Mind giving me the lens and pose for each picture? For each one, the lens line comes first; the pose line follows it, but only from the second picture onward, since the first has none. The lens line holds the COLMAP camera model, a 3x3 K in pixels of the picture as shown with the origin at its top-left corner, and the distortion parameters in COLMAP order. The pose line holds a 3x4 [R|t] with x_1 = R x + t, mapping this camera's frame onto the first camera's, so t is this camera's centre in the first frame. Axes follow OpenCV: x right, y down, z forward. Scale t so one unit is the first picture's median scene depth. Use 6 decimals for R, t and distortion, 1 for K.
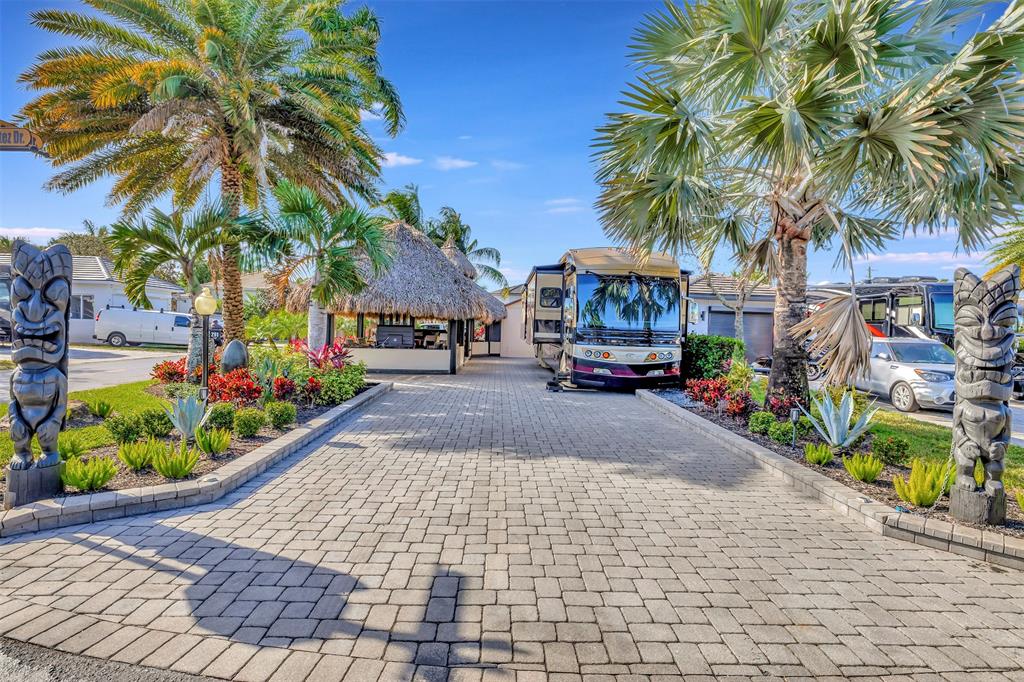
lens RADIAL K [[496.6, 0, 513.5], [0, 496.6, 344.5], [0, 0, 1]] dist [-0.000852, -0.000023]
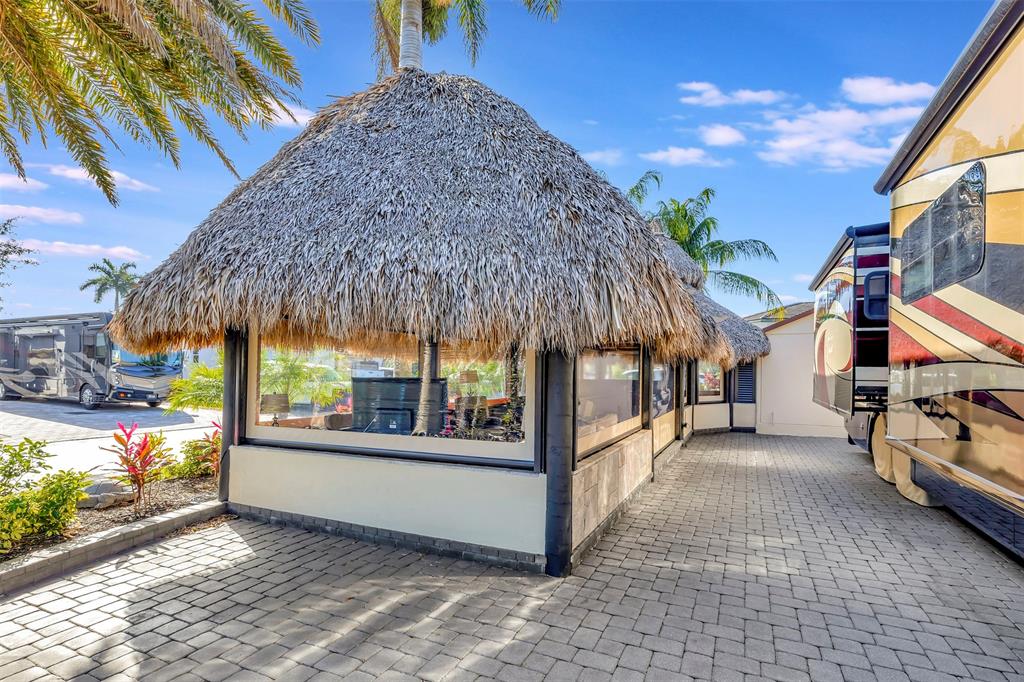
lens RADIAL K [[492.9, 0, 525.9], [0, 492.9, 364.8], [0, 0, 1]] dist [-0.009803, 0.001755]
pose [[0.897545, -0.028936, -0.439972, -0.016748], [0.005496, 0.998501, -0.054457, -0.019047], [0.440889, 0.046460, 0.896359, 0.495290]]
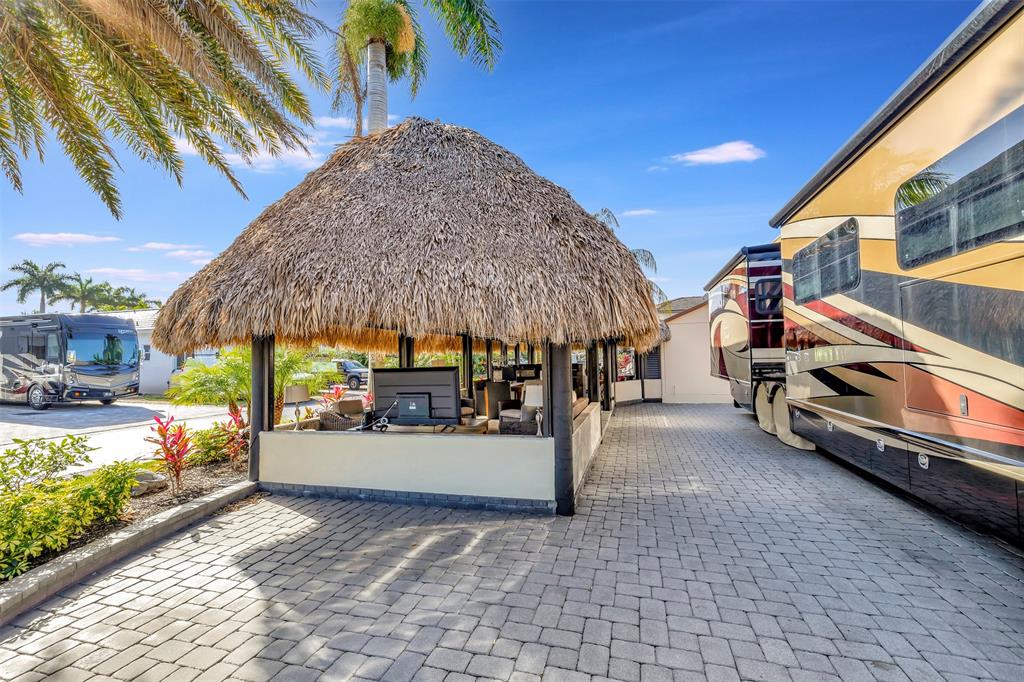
lens RADIAL K [[431.6, 0, 511.2], [0, 431.6, 338.2], [0, 0, 1]] dist [-0.001785, -0.000453]
pose [[0.951397, -0.064836, -0.301066, -0.041230], [0.041349, 0.995629, -0.083748, -0.019590], [0.305180, 0.067229, 0.949919, 0.461715]]
